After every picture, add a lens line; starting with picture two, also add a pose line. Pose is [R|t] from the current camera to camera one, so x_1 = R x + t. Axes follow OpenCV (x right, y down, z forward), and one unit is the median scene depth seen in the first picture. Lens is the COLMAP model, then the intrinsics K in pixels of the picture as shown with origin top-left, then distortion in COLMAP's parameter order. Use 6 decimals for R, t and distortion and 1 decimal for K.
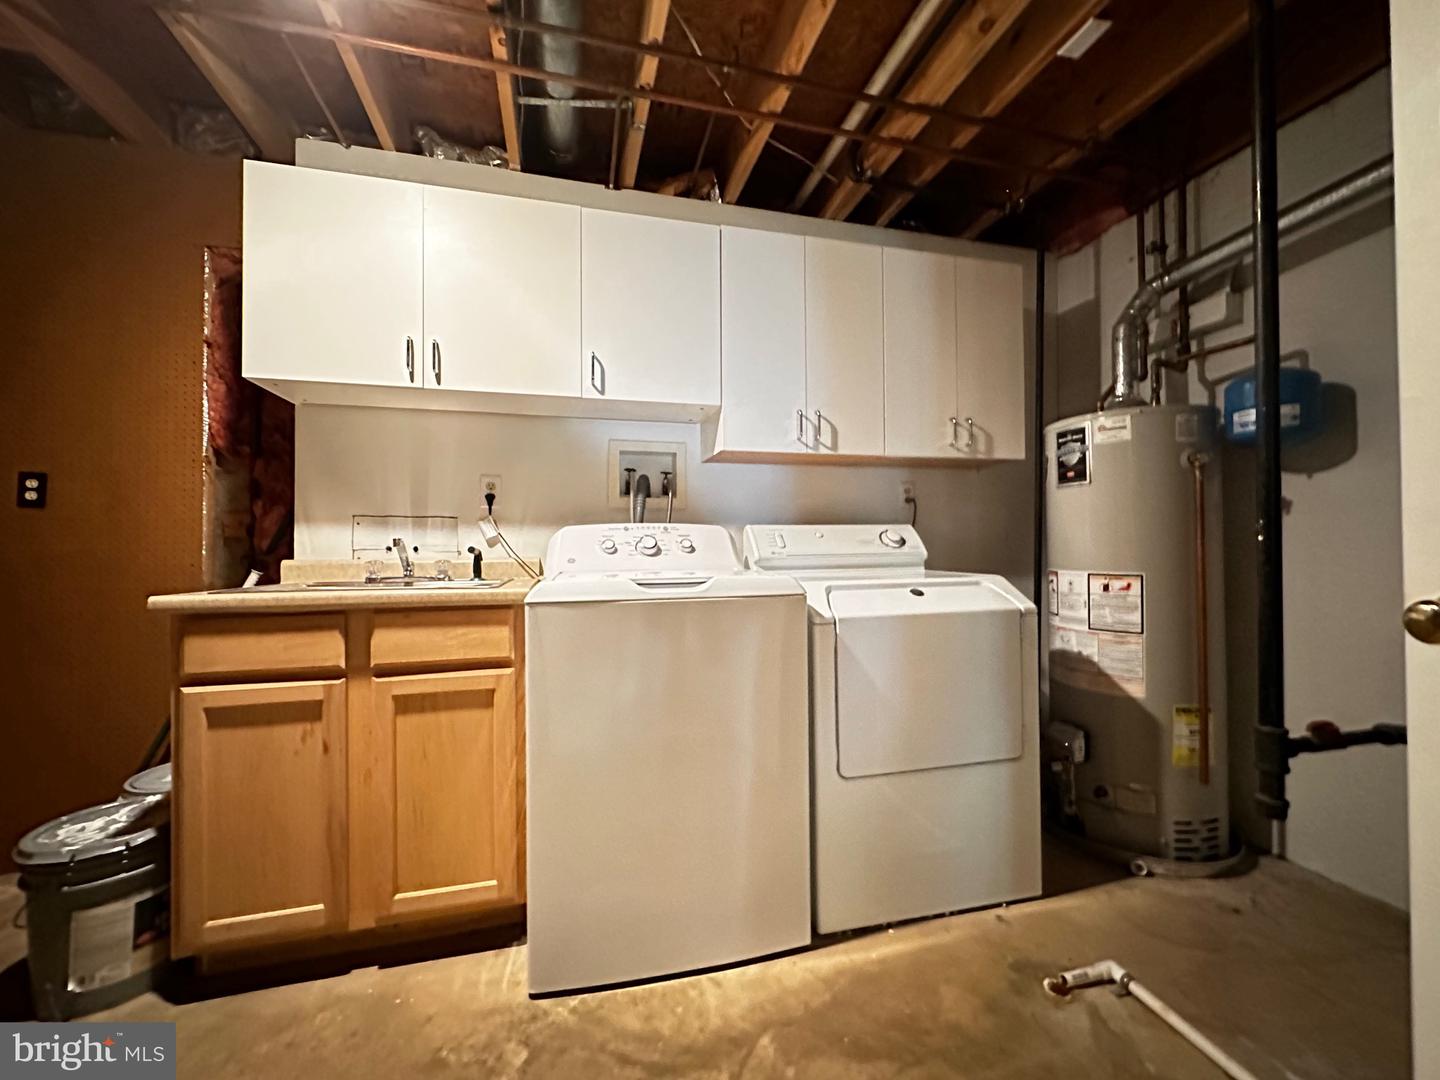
lens RADIAL K [[576.7, 0, 719.4], [0, 576.7, 541.2], [0, 0, 1]] dist [-0.005165, 0.001729]
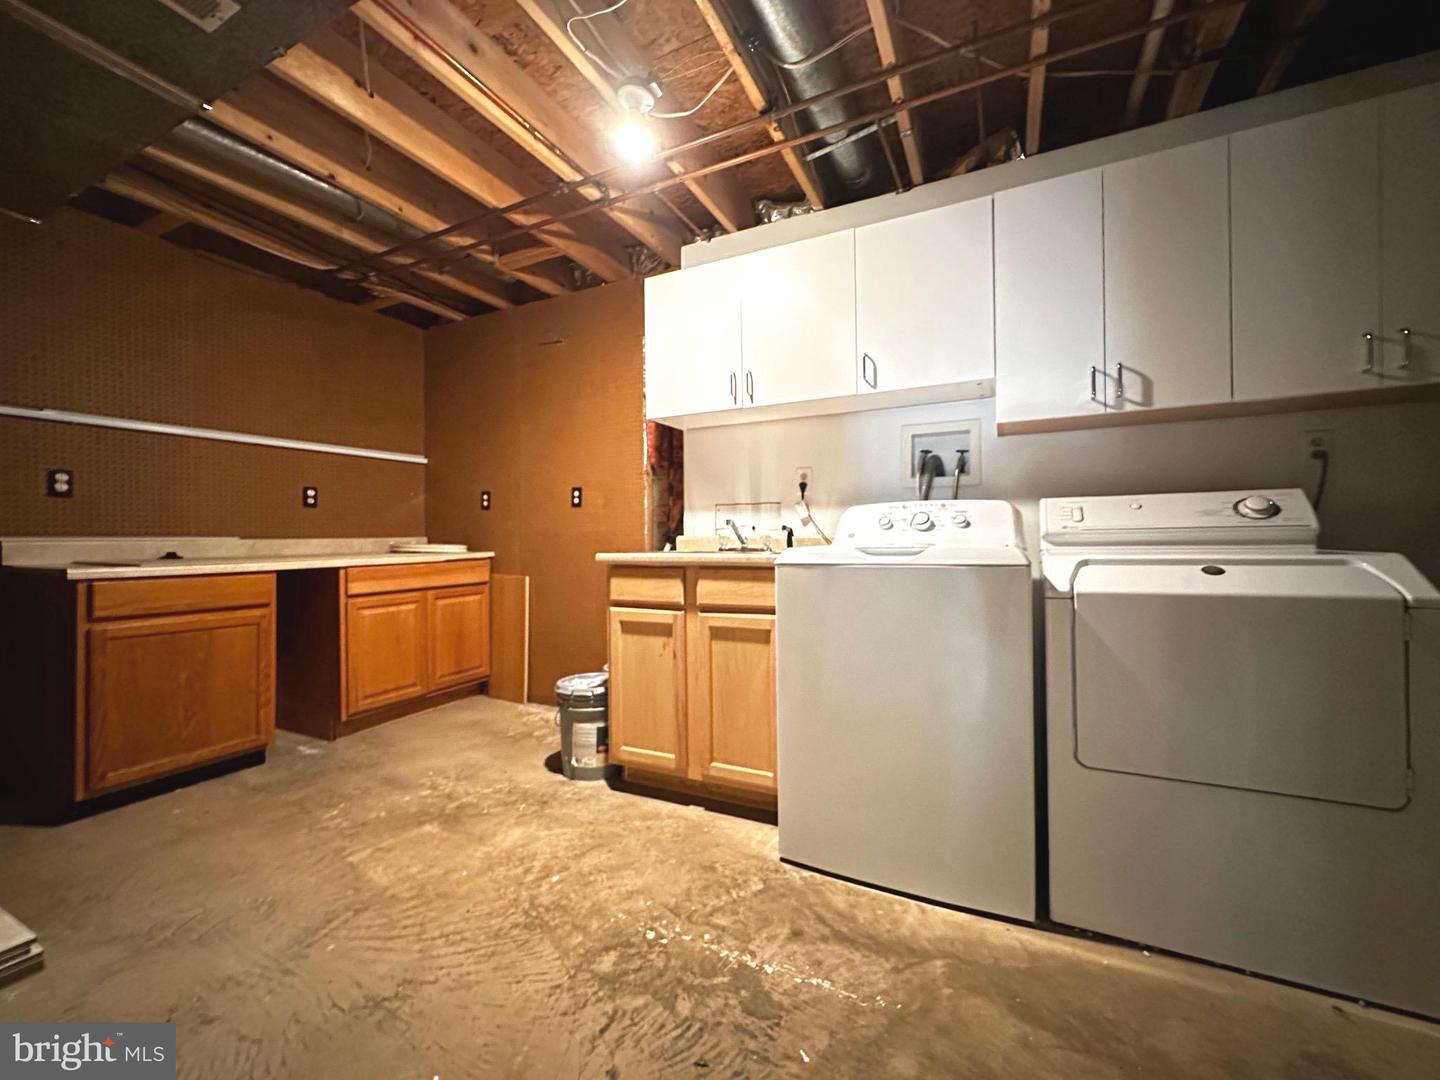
lens RADIAL K [[576.7, 0, 719.4], [0, 576.7, 541.2], [0, 0, 1]] dist [-0.005165, 0.001729]
pose [[0.756167, 0.001941, -0.654376, 0.336753], [0.011530, 0.999801, 0.016289, 0.025525], [0.654277, -0.019862, 0.755994, -0.066128]]
